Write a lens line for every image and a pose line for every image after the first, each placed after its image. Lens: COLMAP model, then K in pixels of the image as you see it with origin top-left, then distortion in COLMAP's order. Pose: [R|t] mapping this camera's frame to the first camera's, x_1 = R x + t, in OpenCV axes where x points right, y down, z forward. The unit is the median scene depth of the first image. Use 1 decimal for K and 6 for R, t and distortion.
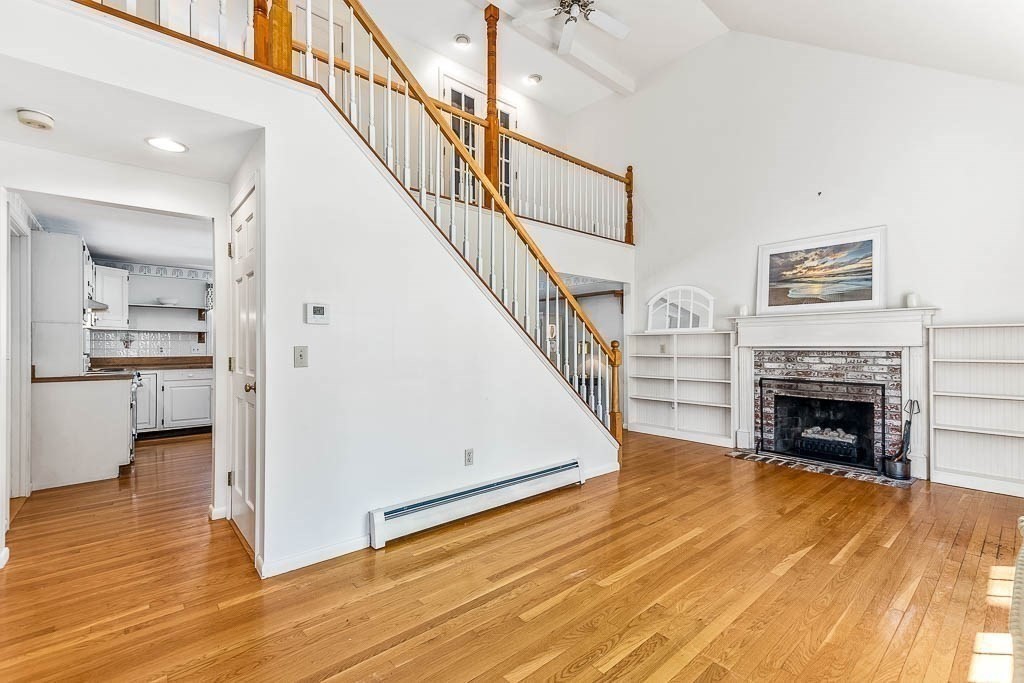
lens RADIAL K [[442.8, 0, 512.0], [0, 442.8, 341.5], [0, 0, 1]] dist [0.021471, -0.000036]
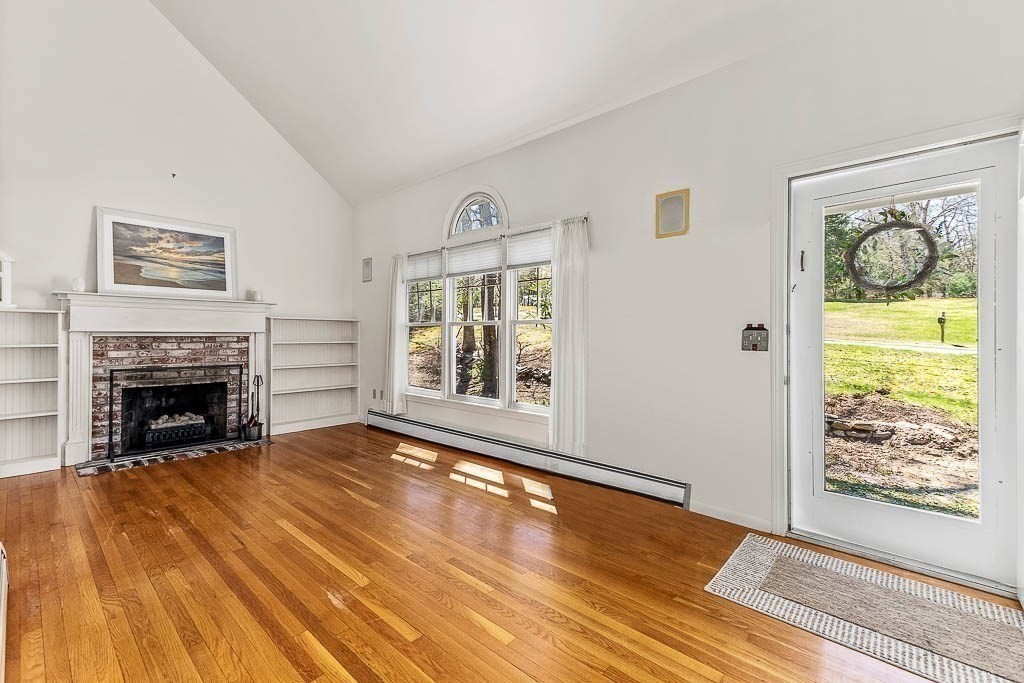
lens RADIAL K [[442.6, 0, 512.3], [0, 442.6, 333.2], [0, 0, 1]] dist [-0.000319, 0.000257]
pose [[-0.125578, 0.005550, 0.992068, -0.372332], [-0.014471, 0.999868, -0.007425, 0.010485], [-0.991978, -0.015289, -0.125481, 0.398983]]
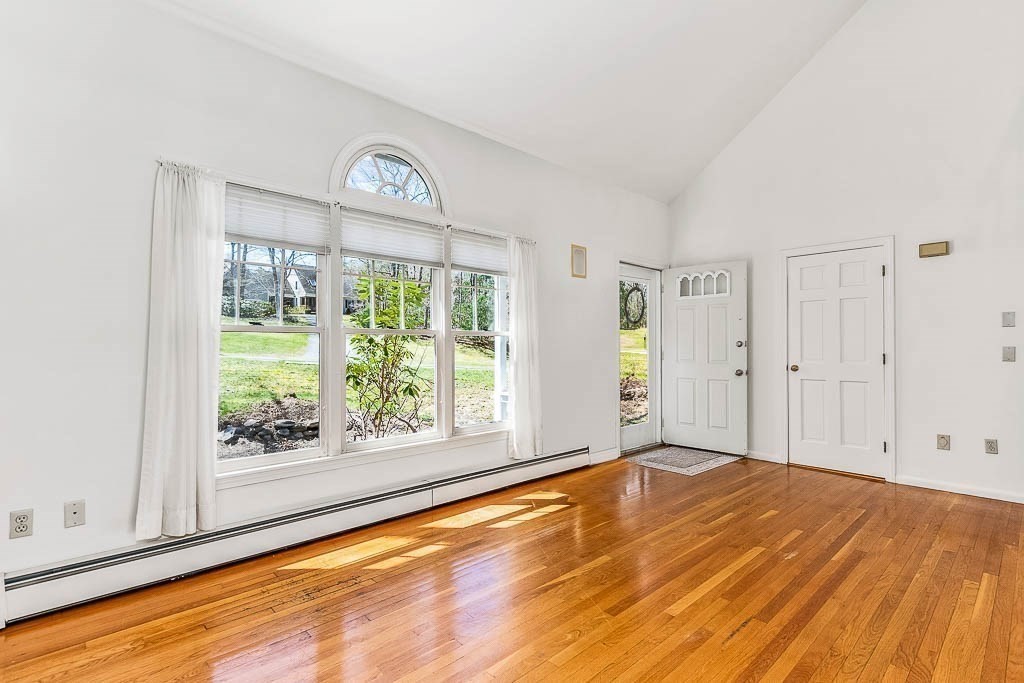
lens RADIAL K [[490.9, 0, 510.2], [0, 490.9, 346.9], [0, 0, 1]] dist [-0.000189, -0.000678]
pose [[-0.999202, 0.002578, -0.039858, 0.441991], [0.003231, 0.999861, -0.016340, 0.018790], [0.039811, -0.016456, -0.999072, 1.104832]]
